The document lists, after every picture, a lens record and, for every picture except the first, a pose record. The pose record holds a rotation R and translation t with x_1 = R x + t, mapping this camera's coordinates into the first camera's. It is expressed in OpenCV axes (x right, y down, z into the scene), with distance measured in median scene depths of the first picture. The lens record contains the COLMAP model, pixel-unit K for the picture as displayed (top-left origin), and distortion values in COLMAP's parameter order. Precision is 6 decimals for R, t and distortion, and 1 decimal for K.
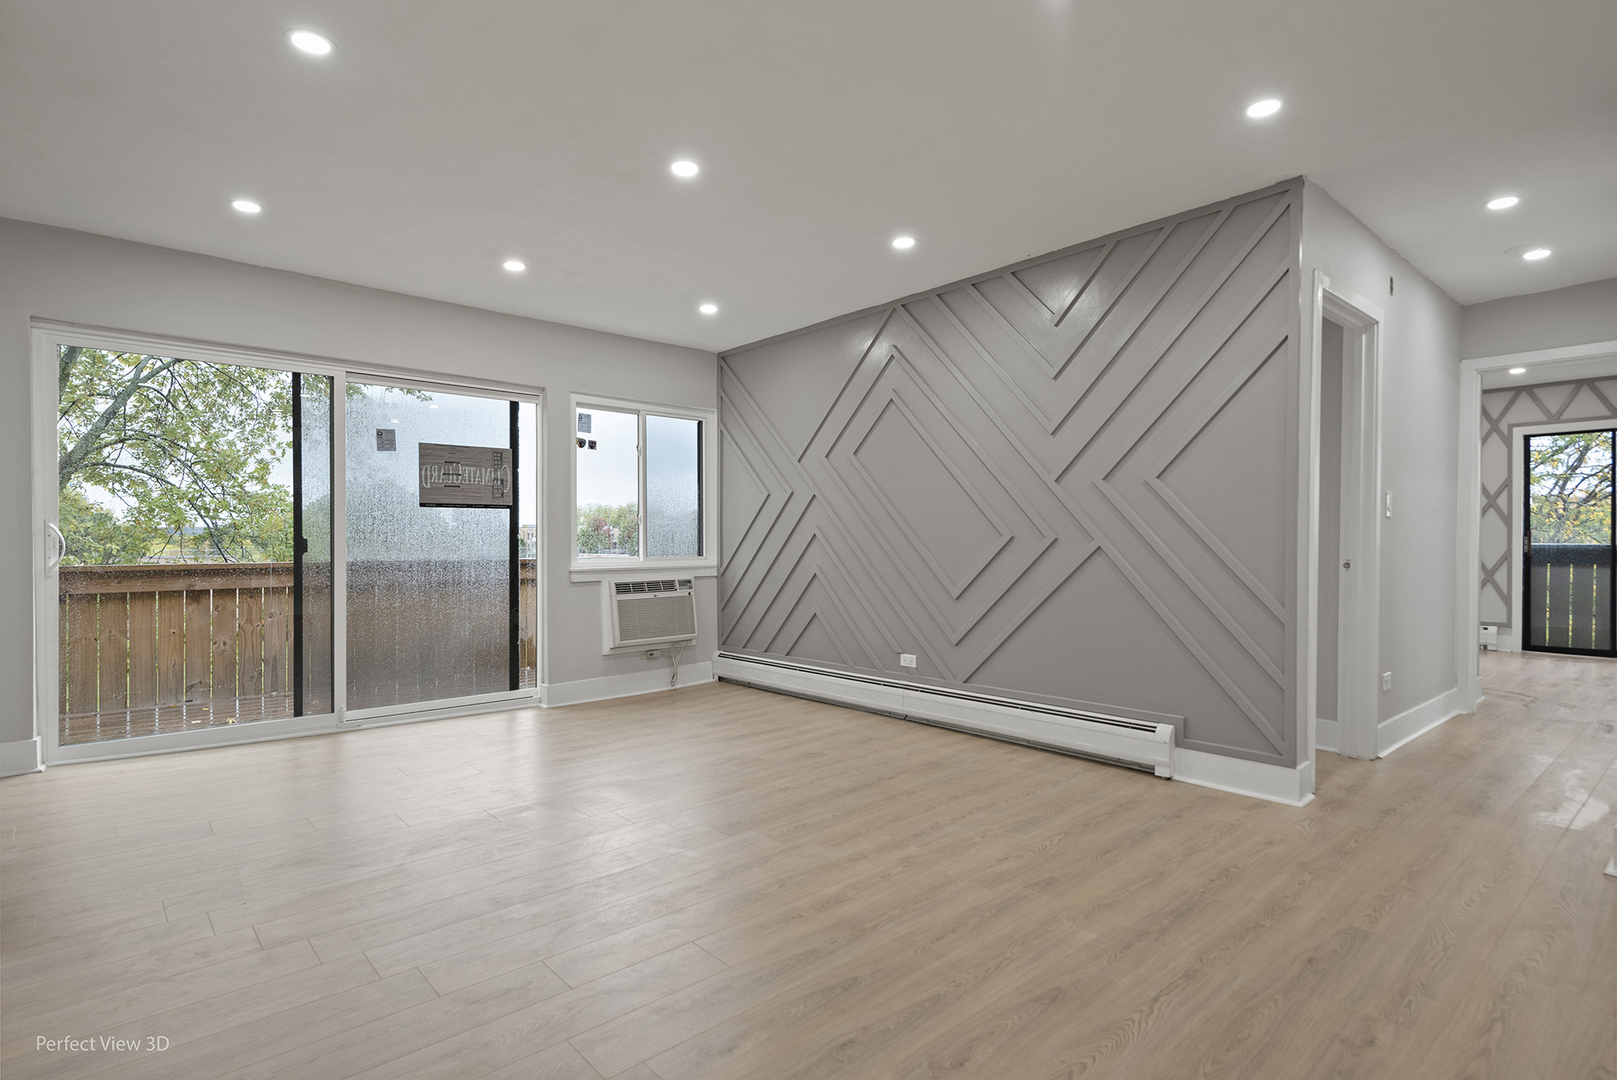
lens RADIAL K [[866.7, 0, 809.0], [0, 866.7, 540.3], [0, 0, 1]] dist [0.012869, -0.000021]
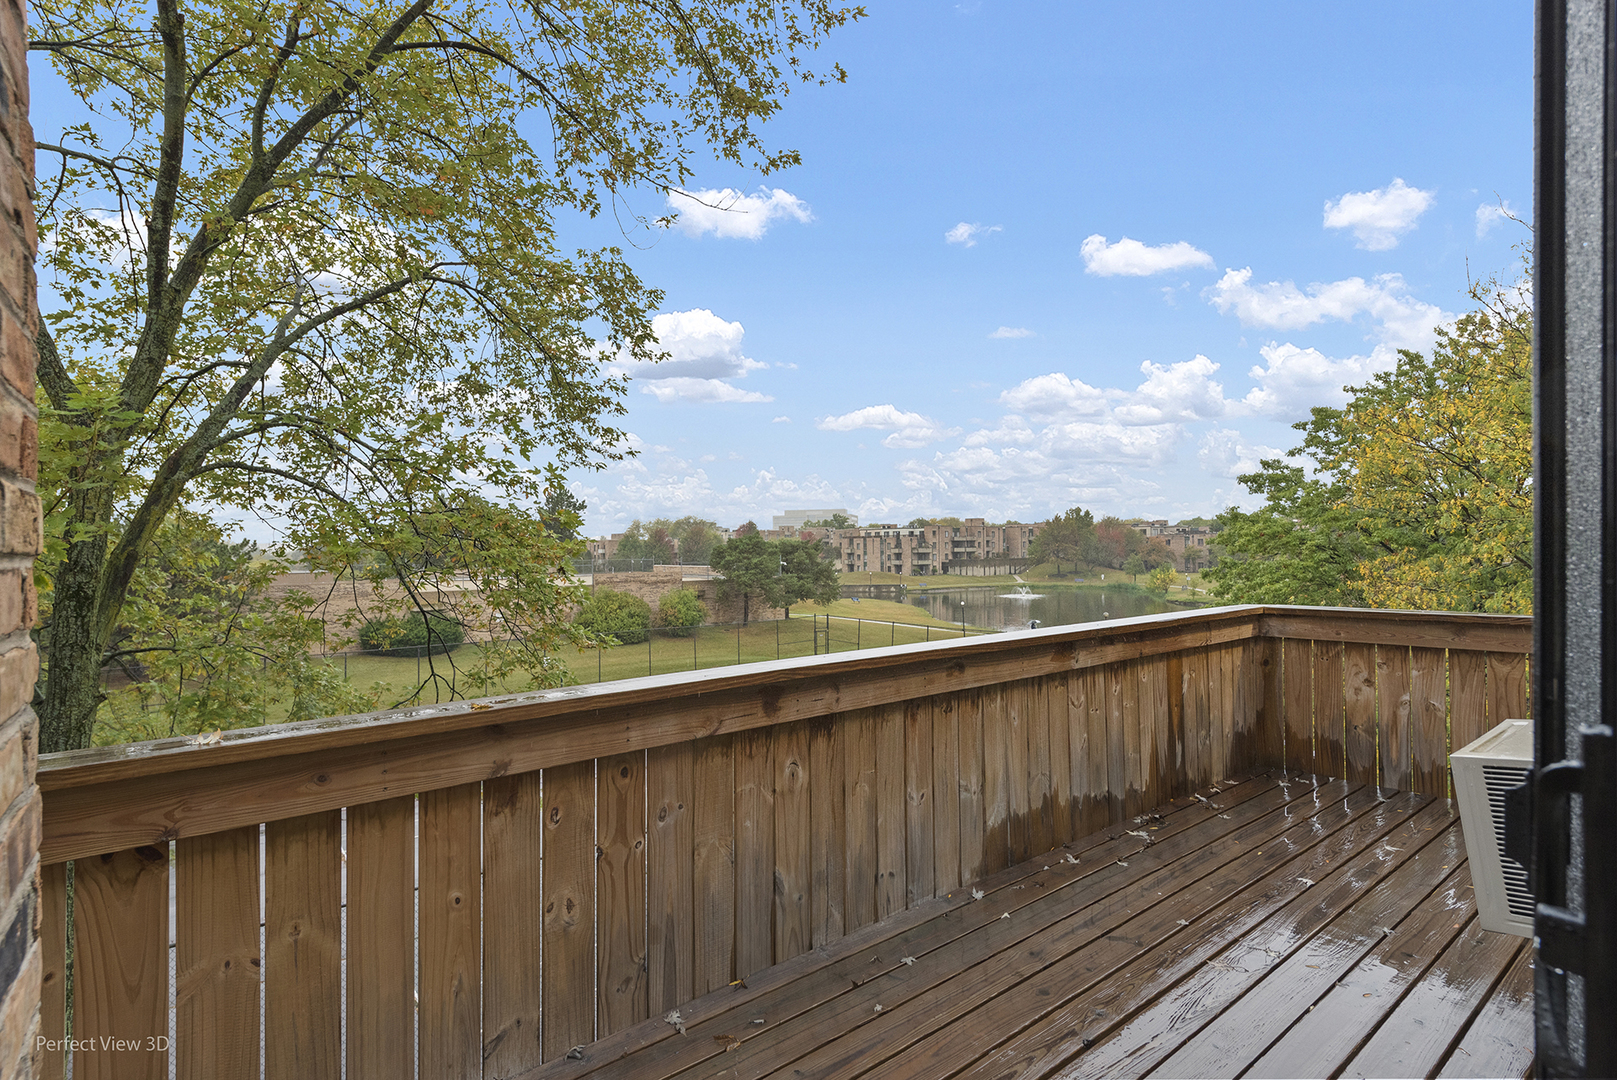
lens RADIAL K [[808.6, 0, 810.3], [0, 808.6, 535.3], [0, 0, 1]] dist [0.008573, 0.000461]
pose [[0.998936, -0.014129, -0.043911, -0.539050], [0.013474, 0.999794, -0.015163, -0.034774], [0.044116, 0.014555, 0.998920, 0.639931]]
